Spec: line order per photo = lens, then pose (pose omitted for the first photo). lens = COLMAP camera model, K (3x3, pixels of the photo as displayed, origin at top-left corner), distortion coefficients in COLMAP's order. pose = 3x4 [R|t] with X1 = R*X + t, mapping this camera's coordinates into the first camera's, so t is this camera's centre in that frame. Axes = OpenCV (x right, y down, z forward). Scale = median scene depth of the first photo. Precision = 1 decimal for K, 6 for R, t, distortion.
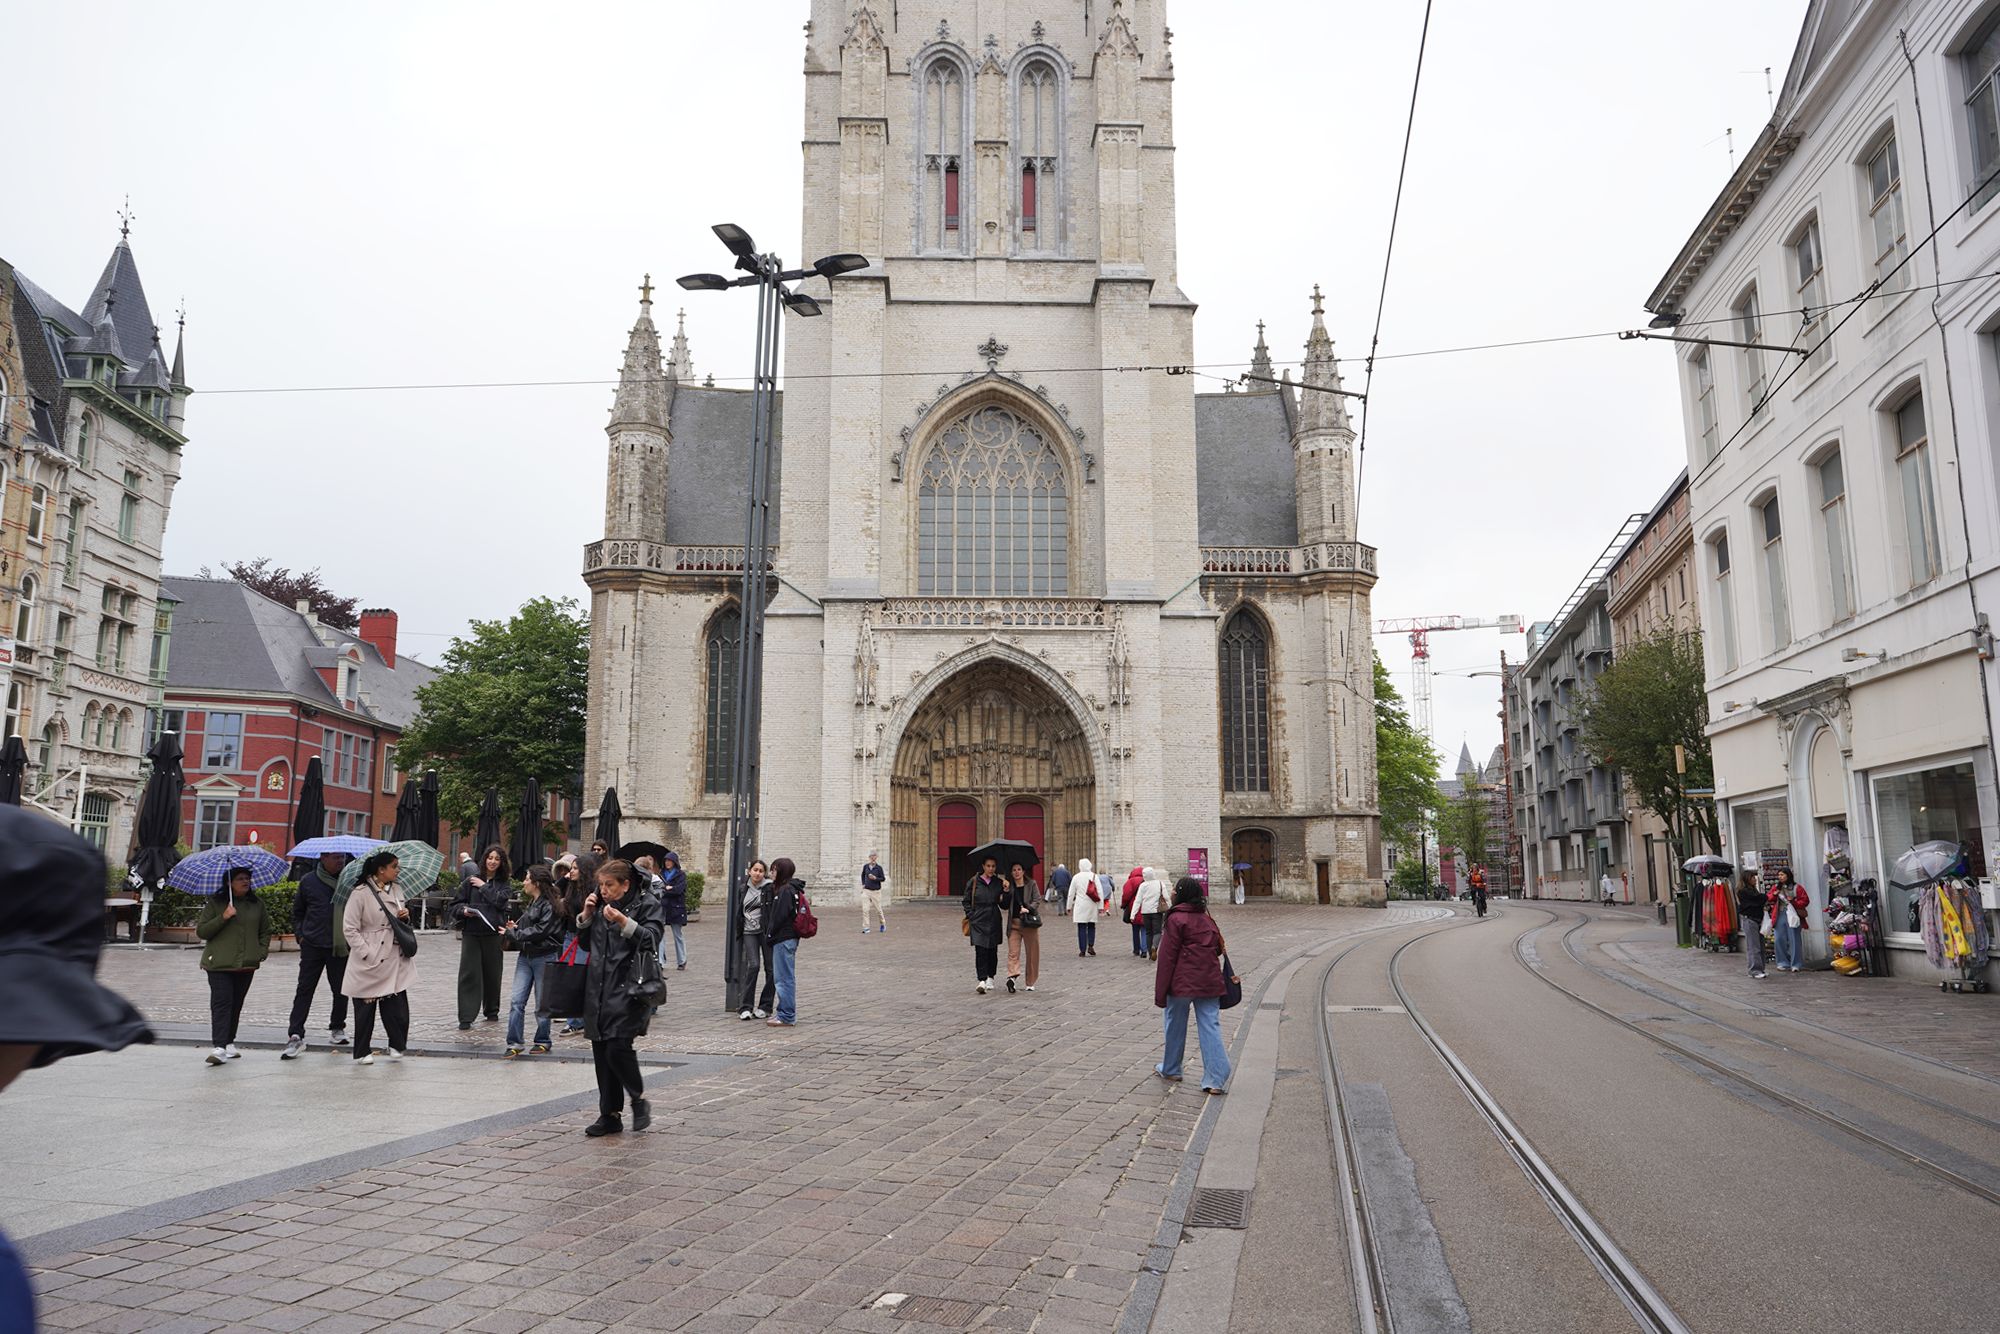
lens RADIAL K [[1315.9, 0, 975.6], [0, 1315.9, 631.4], [0, 0, 1]] dist [-0.026012, 0.025073]
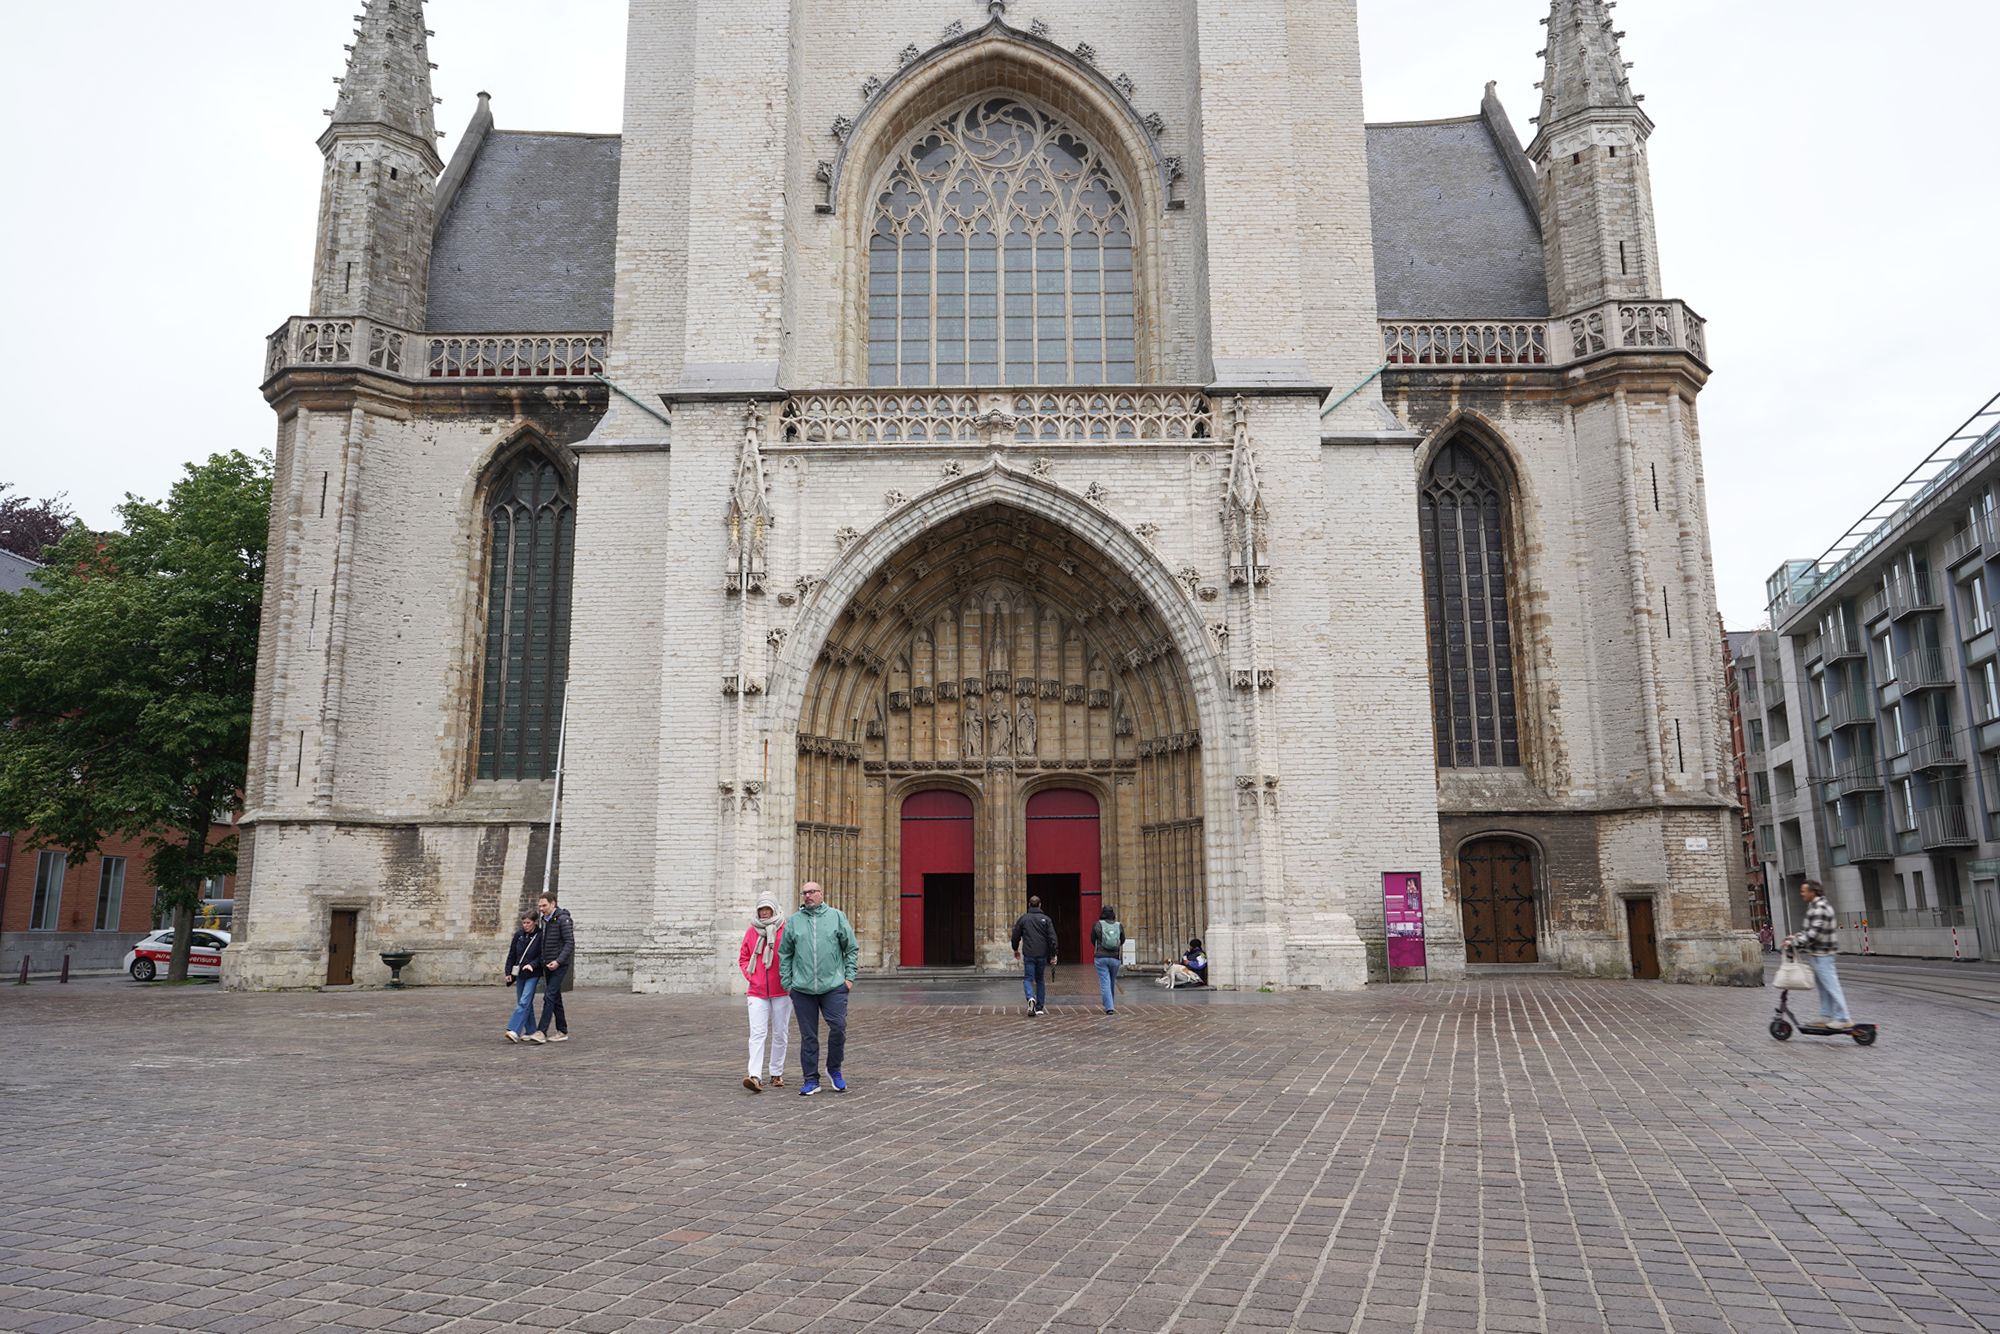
lens RADIAL K [[1315.9, 0, 988.1], [0, 1315.9, 649.4], [0, 0, 1]] dist [-0.026012, 0.025073]
pose [[0.999311, -0.013354, -0.034638, 0.026046], [0.012646, 0.999708, -0.020568, 0.084128], [0.034902, 0.020116, 0.999188, 0.467135]]
